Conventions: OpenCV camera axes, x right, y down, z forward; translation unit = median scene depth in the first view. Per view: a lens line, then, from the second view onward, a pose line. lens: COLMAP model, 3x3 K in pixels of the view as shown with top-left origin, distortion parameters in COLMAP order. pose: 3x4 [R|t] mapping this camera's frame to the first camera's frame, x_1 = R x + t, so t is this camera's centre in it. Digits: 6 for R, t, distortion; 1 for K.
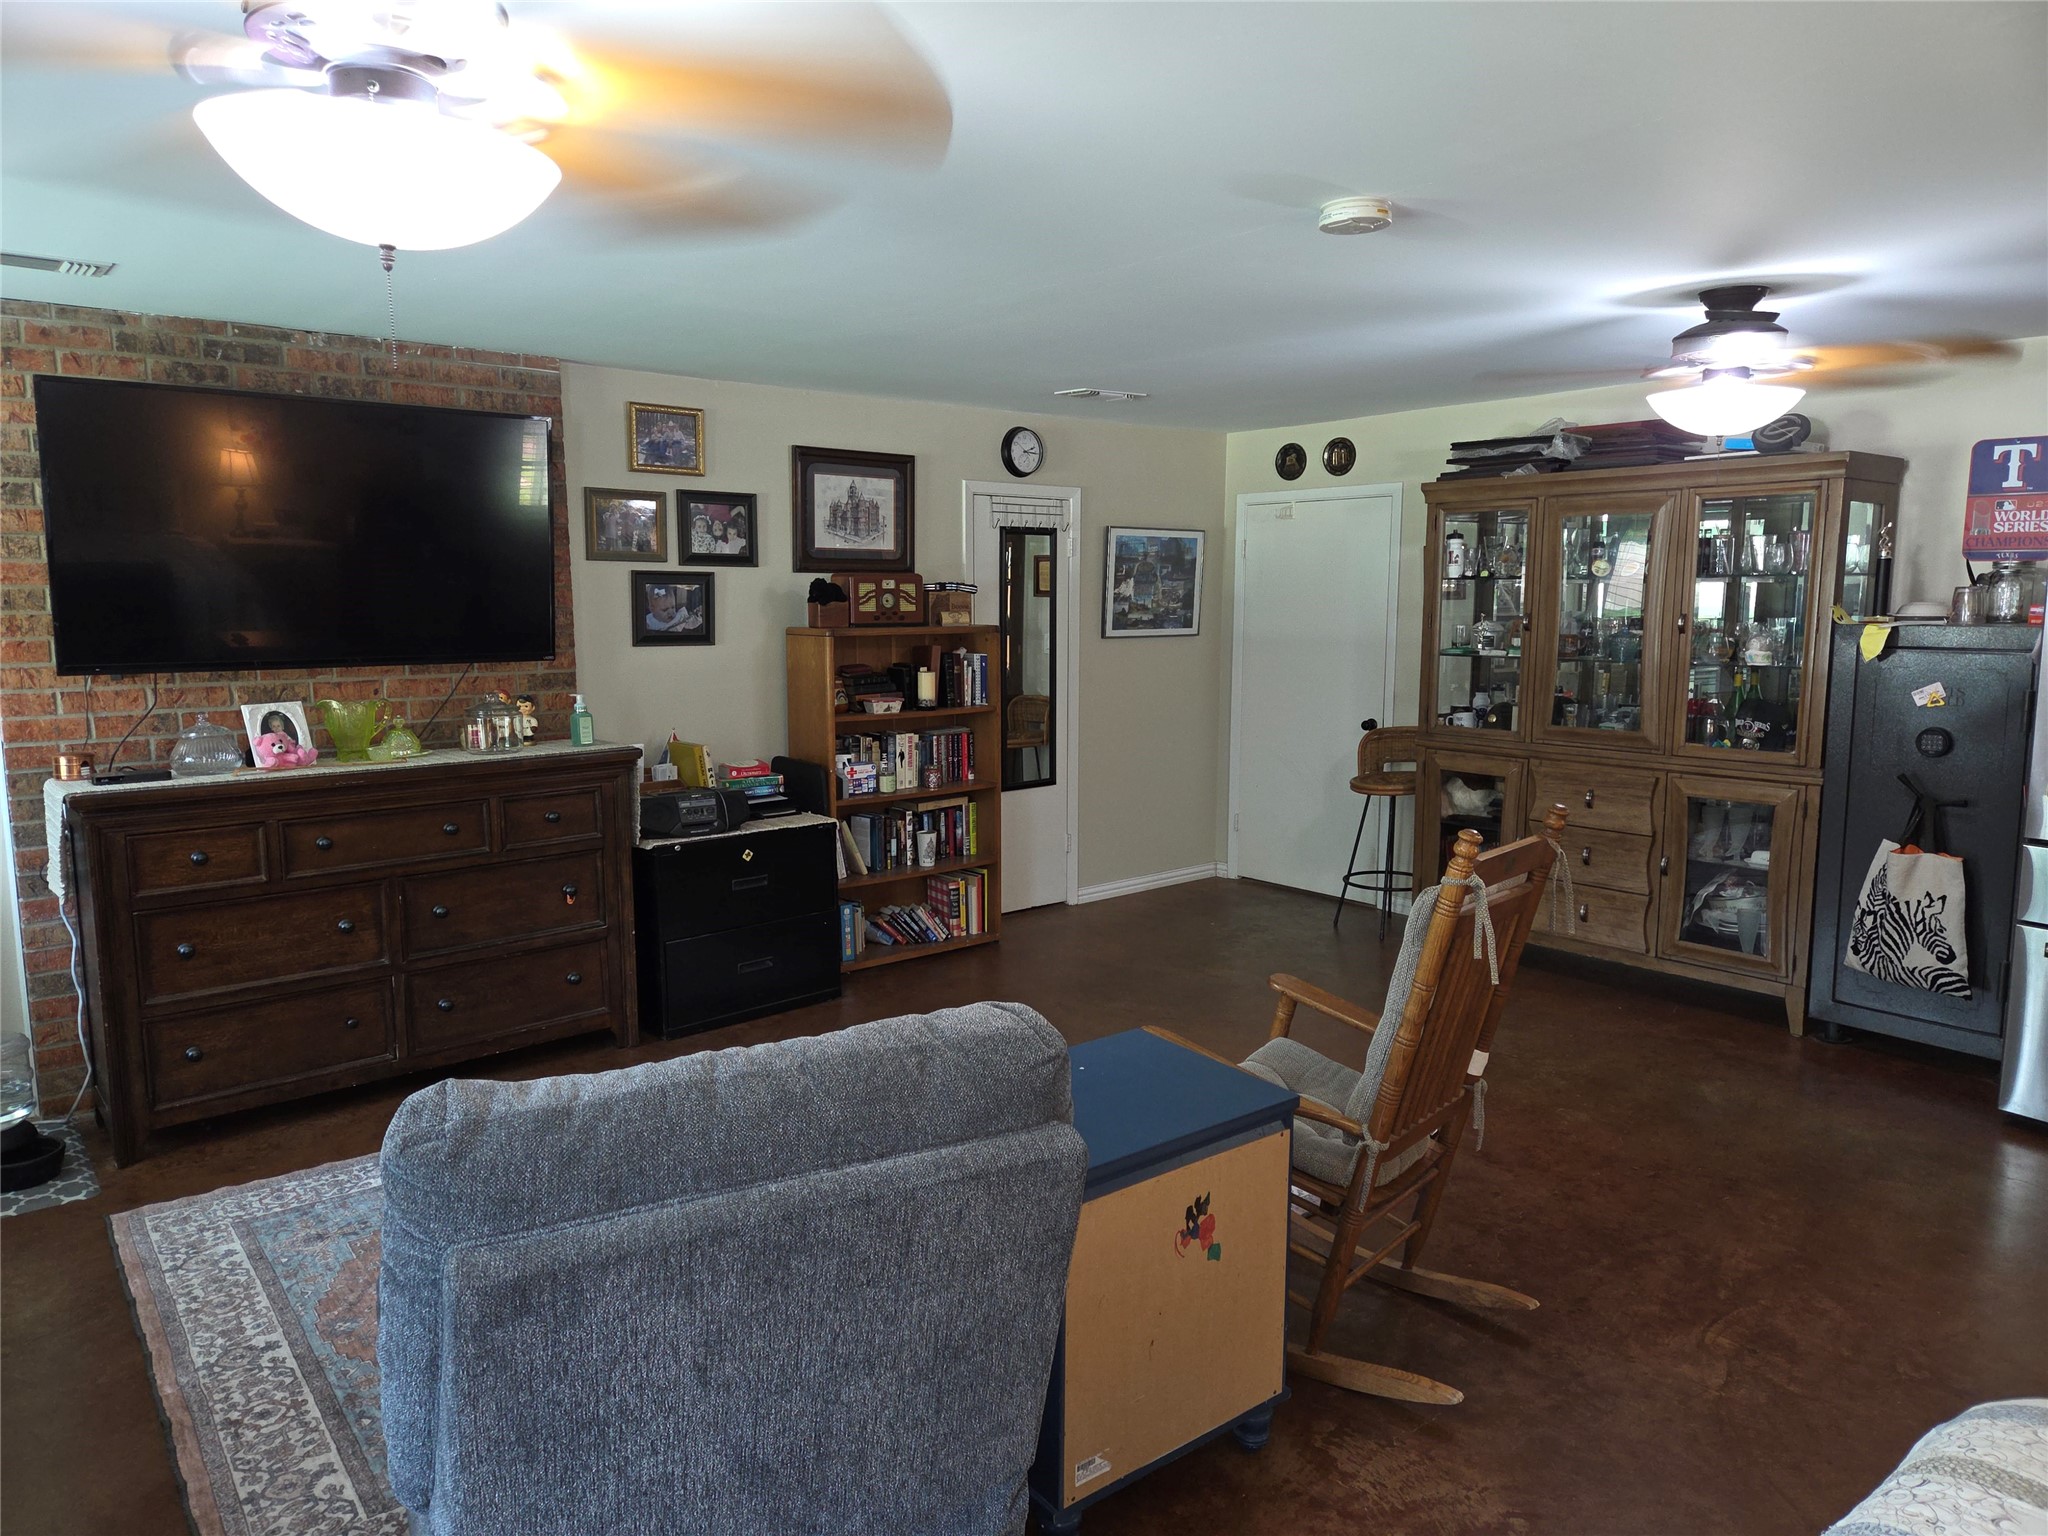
lens RADIAL K [[1349.1, 0, 1020.8], [0, 1349.1, 763.2], [0, 0, 1]] dist [0.006571, -0.009189]
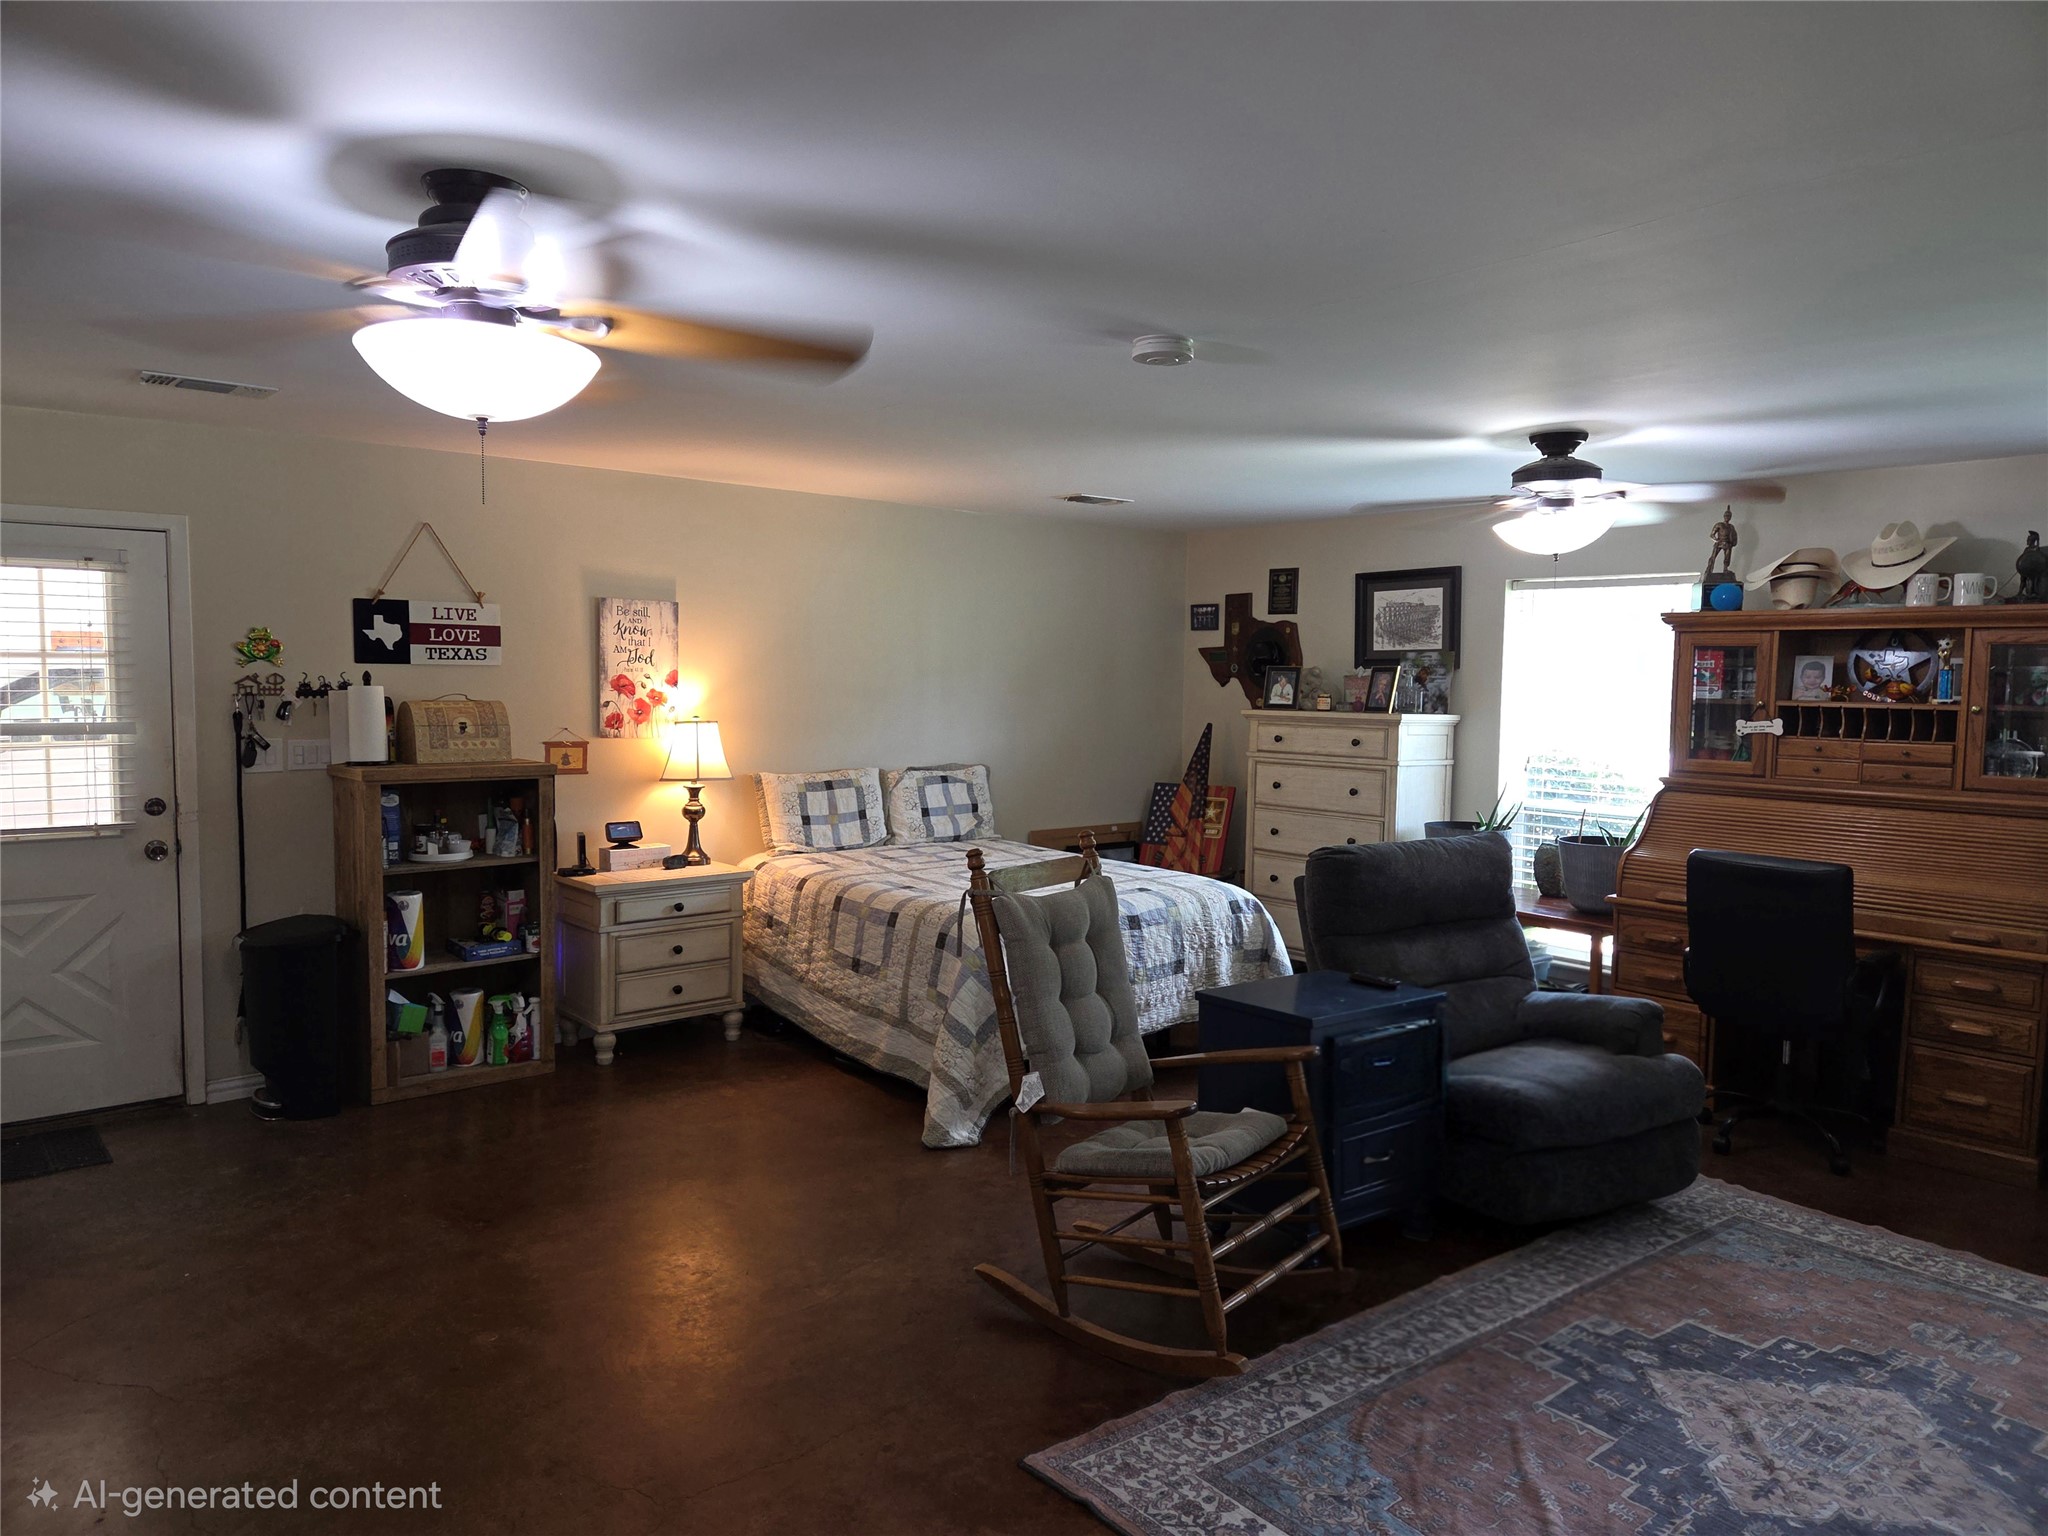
lens RADIAL K [[1349.1, 0, 1022.3], [0, 1349.1, 771.9], [0, 0, 1]] dist [0.006571, -0.009189]
pose [[-0.999743, -0.016937, 0.015037, 0.225160], [-0.013695, 0.980848, 0.194292, -0.172609], [-0.018039, 0.194036, -0.980828, 1.437111]]
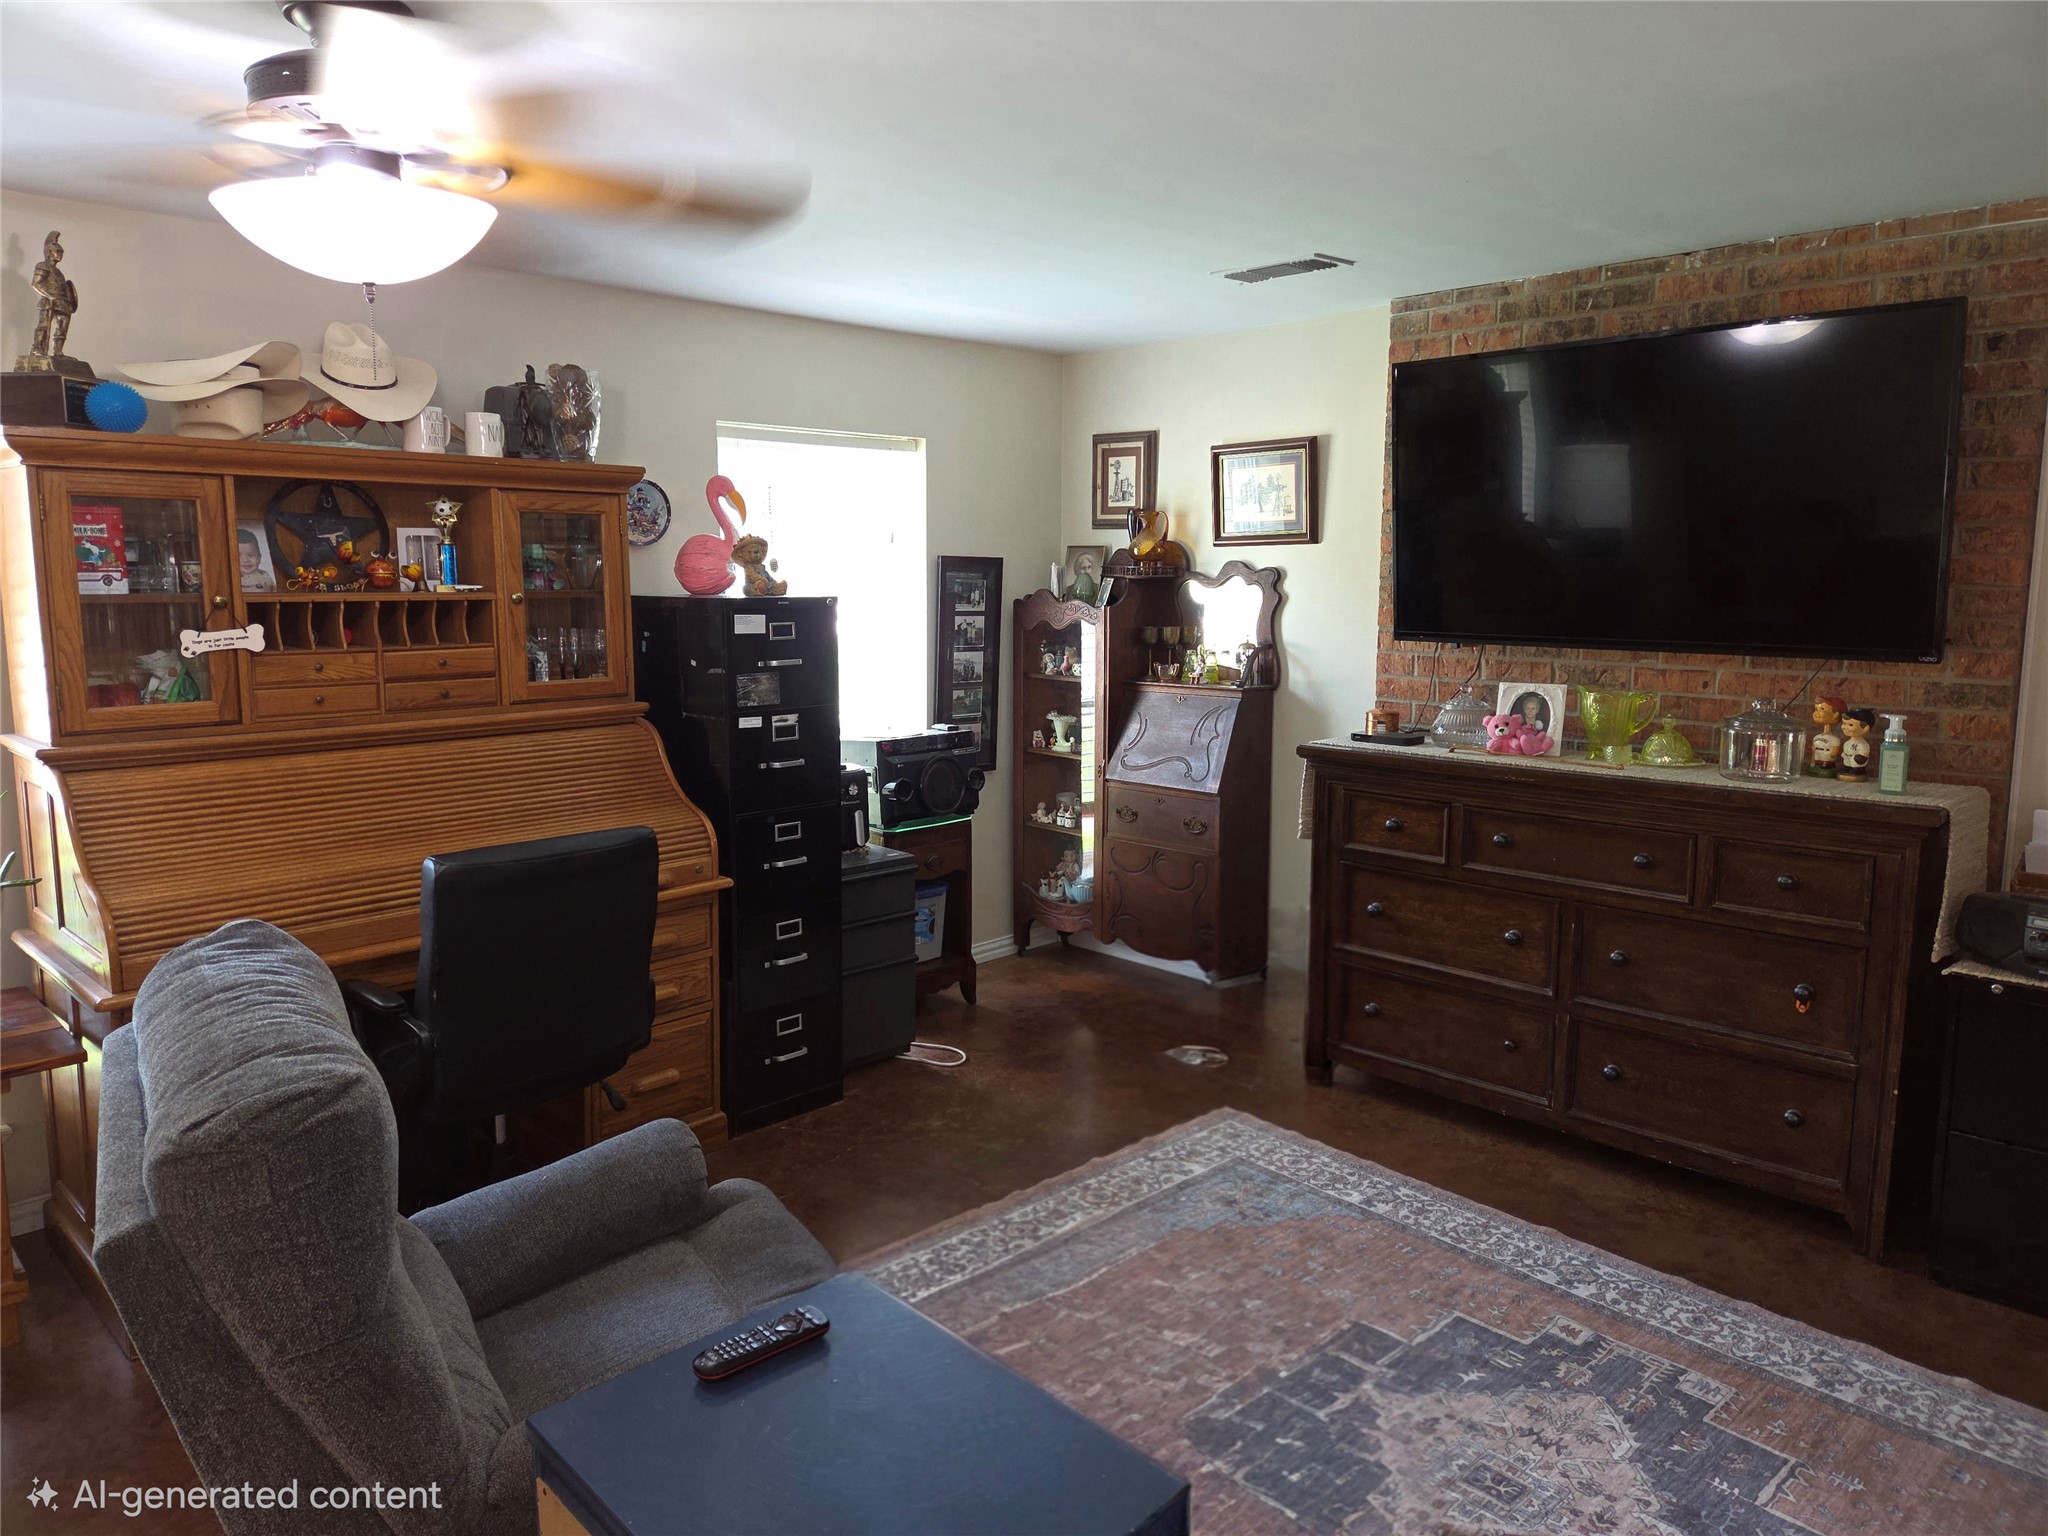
lens RADIAL K [[1349.1, 0, 1018.4], [0, 1349.1, 761.9], [0, 0, 1]] dist [0.006571, -0.009189]
pose [[0.076580, 0.142413, -0.986840, 0.330167], [-0.127275, 0.983046, 0.131989, -0.067622], [0.988907, 0.115492, 0.093408, 0.563081]]
